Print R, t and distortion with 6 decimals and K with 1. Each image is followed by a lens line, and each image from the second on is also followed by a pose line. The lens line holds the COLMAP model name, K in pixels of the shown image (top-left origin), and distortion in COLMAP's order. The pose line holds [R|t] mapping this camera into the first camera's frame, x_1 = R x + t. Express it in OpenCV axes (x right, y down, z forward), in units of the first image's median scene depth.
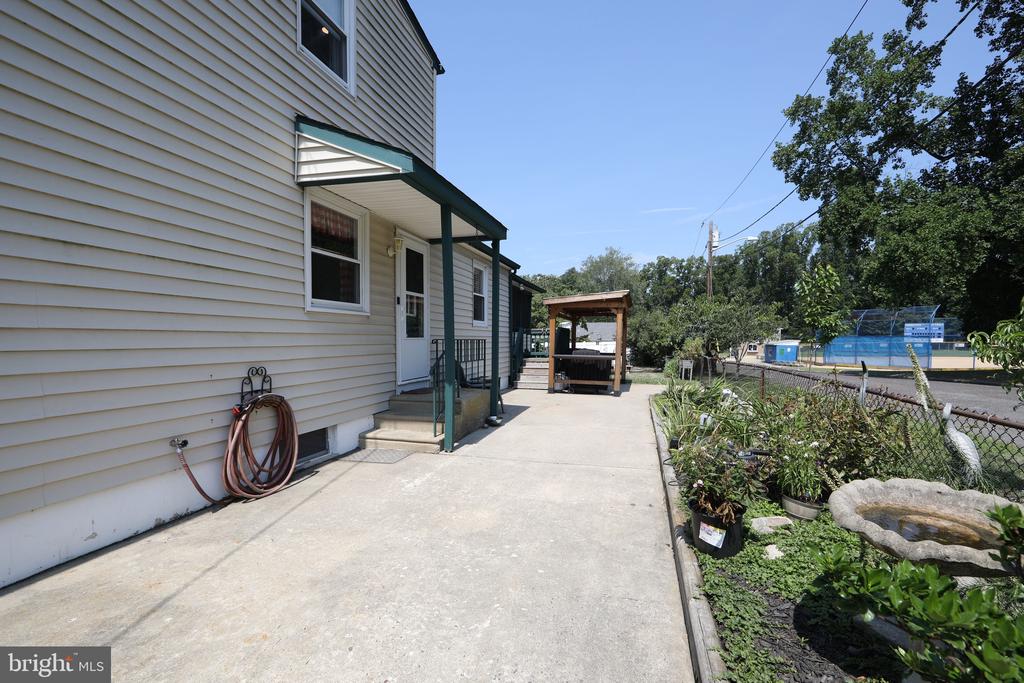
lens RADIAL K [[405.2, 0, 513.7], [0, 405.2, 344.2], [0, 0, 1]] dist [-0.016307, -0.000146]
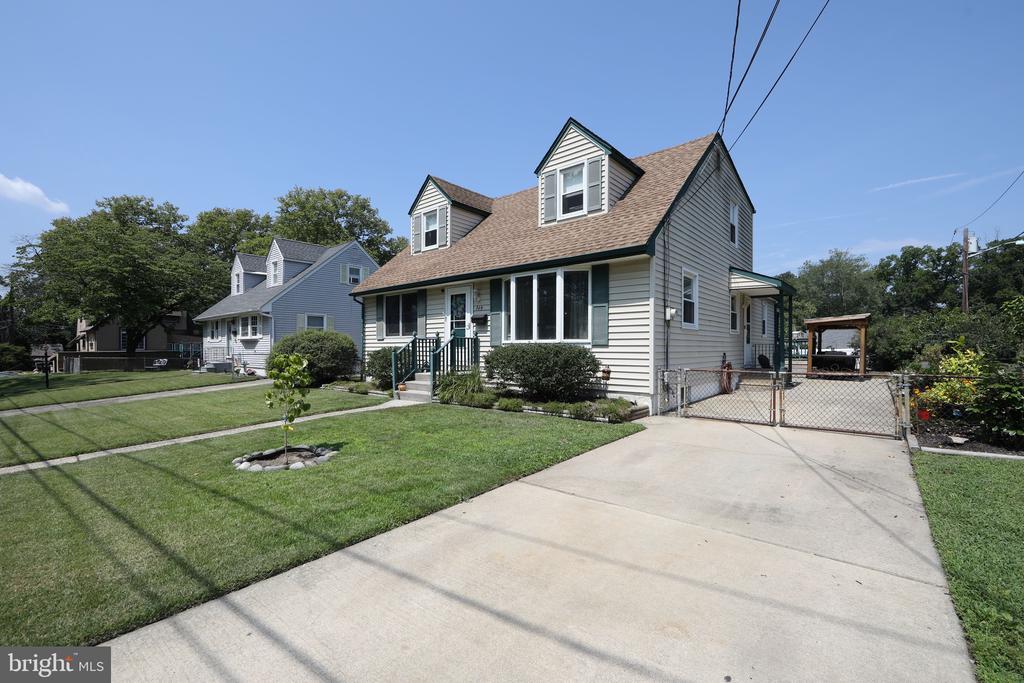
lens RADIAL K [[405.2, 0, 513.6], [0, 405.2, 340.2], [0, 0, 1]] dist [-0.016307, -0.000146]
pose [[0.907077, -0.004342, -0.420942, -0.075908], [-0.007792, 0.999602, -0.027101, 0.005261], [0.420893, 0.027863, 0.906682, -0.235240]]
